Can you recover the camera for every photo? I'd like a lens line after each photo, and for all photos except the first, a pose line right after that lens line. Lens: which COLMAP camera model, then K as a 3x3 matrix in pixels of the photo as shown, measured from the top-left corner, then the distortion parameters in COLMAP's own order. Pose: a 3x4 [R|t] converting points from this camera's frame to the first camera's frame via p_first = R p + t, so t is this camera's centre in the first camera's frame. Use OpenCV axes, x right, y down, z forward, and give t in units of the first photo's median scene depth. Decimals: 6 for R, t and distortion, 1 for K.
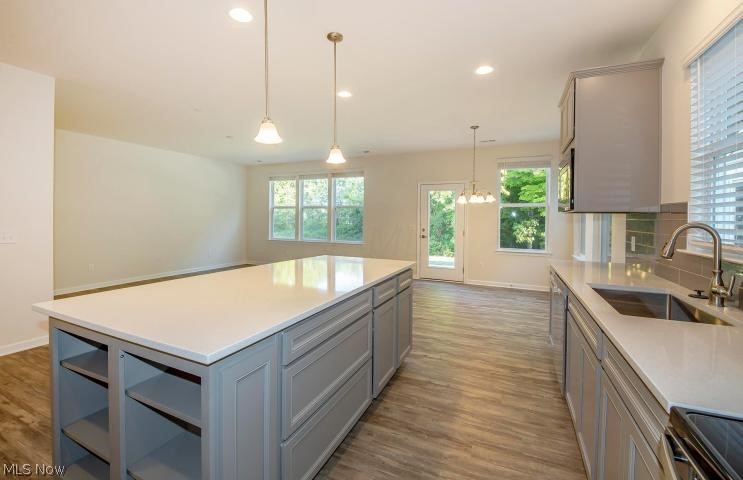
lens RADIAL K [[307.2, 0, 377.4], [0, 307.2, 214.5], [0, 0, 1]] dist [-0.001793, -0.000176]
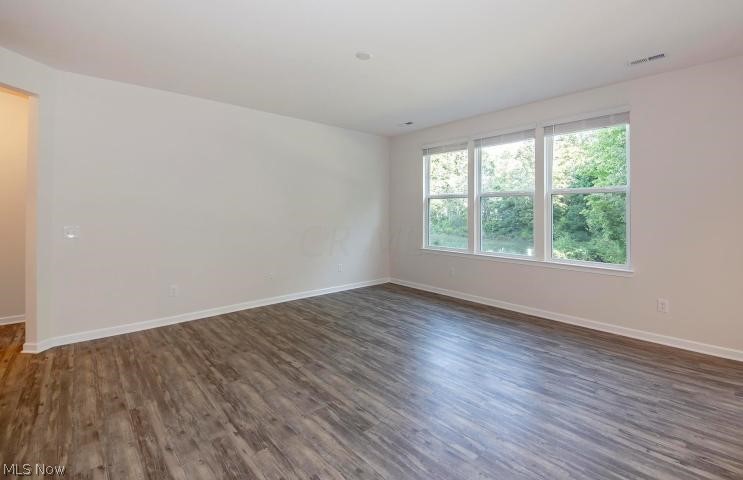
lens RADIAL K [[325.4, 0, 379.1], [0, 325.4, 205.9], [0, 0, 1]] dist [-0.015717, -0.004711]
pose [[0.916616, -0.011194, -0.399611, -0.177647], [0.008561, 0.999928, -0.008374, -0.001048], [0.399676, 0.004254, 0.916647, 0.370118]]
